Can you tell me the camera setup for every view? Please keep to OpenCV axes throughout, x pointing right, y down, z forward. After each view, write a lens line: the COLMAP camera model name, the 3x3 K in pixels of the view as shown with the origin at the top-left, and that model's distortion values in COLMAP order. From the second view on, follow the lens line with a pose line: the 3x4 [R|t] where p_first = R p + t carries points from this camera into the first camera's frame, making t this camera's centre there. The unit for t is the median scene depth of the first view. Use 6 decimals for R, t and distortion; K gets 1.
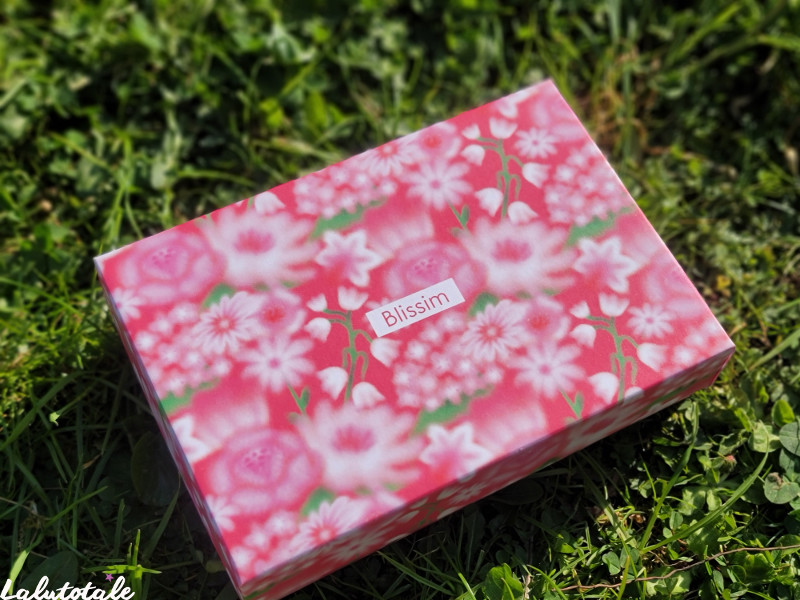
lens RADIAL K [[1266.9, 0, 400.0], [0, 1266.9, 300.0], [0, 0, 1]] dist [0.060956, -0.081319]
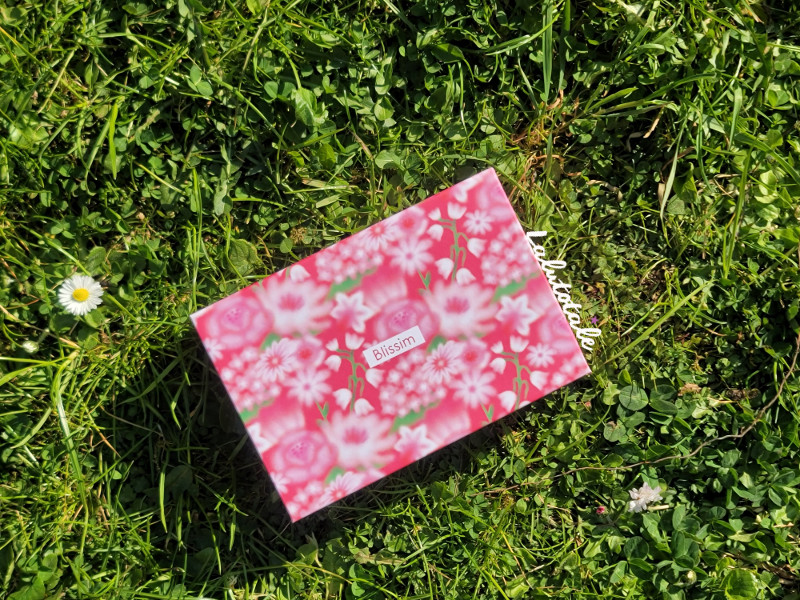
lens RADIAL K [[1266.9, 0, 400.0], [0, 1266.9, 300.0], [0, 0, 1]] dist [0.060956, -0.081319]
pose [[0.999859, 0.015941, 0.005339, 0.010269], [-0.016430, 0.859421, 0.511005, -0.854089], [0.003557, -0.511021, 0.859561, -0.336856]]
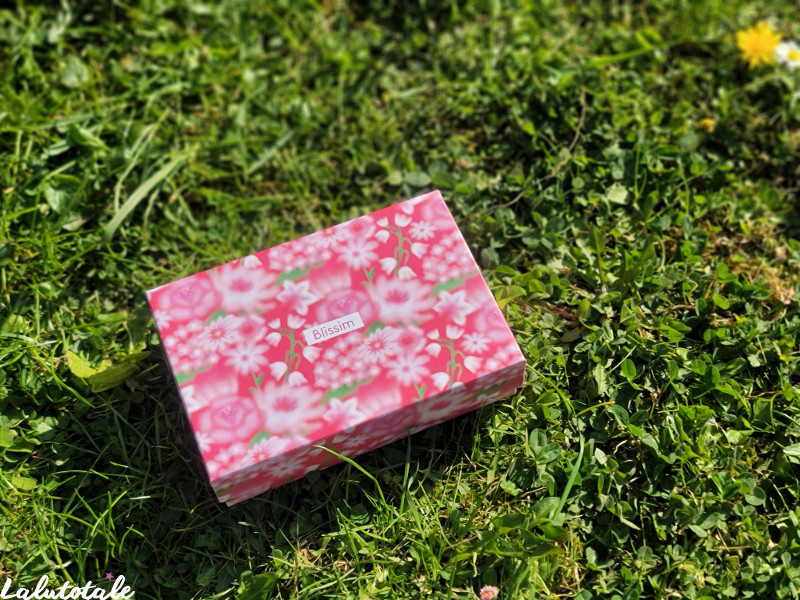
lens RADIAL K [[1266.9, 0, 400.0], [0, 1266.9, 300.0], [0, 0, 1]] dist [0.060956, -0.081319]
pose [[0.992401, 0.038423, -0.116897, 0.287807], [-0.042812, 0.998460, -0.035271, 0.022941], [0.115362, 0.040007, 0.992518, -0.623045]]
